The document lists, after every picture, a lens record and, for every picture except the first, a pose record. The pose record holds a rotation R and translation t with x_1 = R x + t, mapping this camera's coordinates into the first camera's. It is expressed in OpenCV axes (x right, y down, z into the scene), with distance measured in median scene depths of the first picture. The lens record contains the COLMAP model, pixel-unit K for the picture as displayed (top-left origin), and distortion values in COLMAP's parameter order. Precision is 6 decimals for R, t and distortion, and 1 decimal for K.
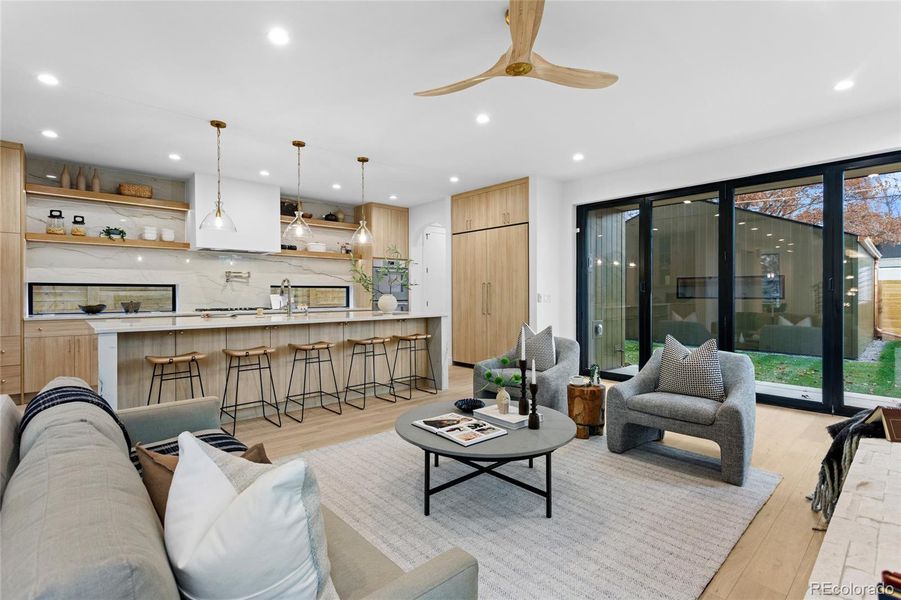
lens RADIAL K [[428.4, 0, 451.6], [0, 428.4, 294.3], [0, 0, 1]] dist [0.004640, -0.000483]
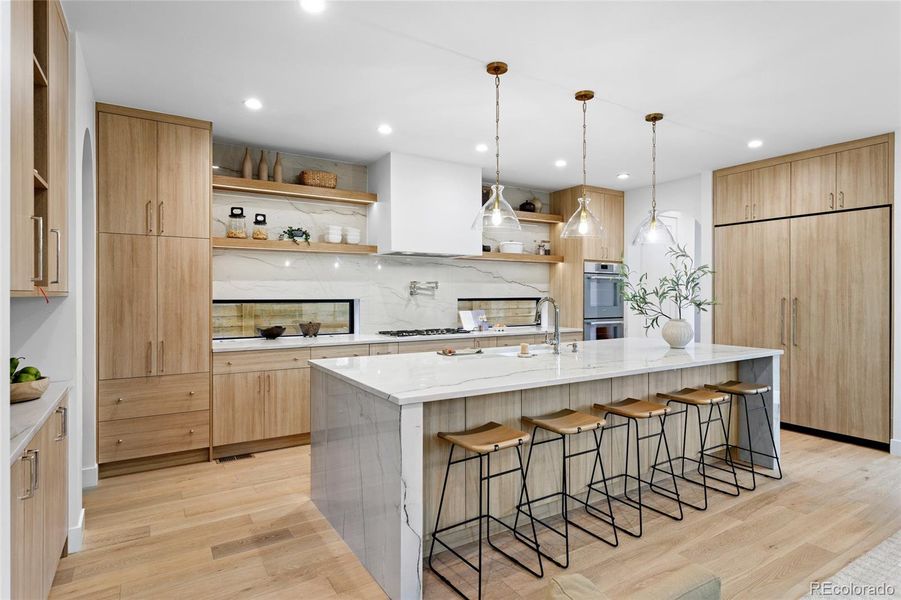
lens RADIAL K [[491.2, 0, 451.2], [0, 491.2, 296.0], [0, 0, 1]] dist [-0.004639, 0.001447]
pose [[0.983215, 0.004203, -0.182404, -0.332378], [-0.003348, 0.999982, 0.004997, -0.035825], [0.182422, -0.004303, 0.983211, 0.172660]]
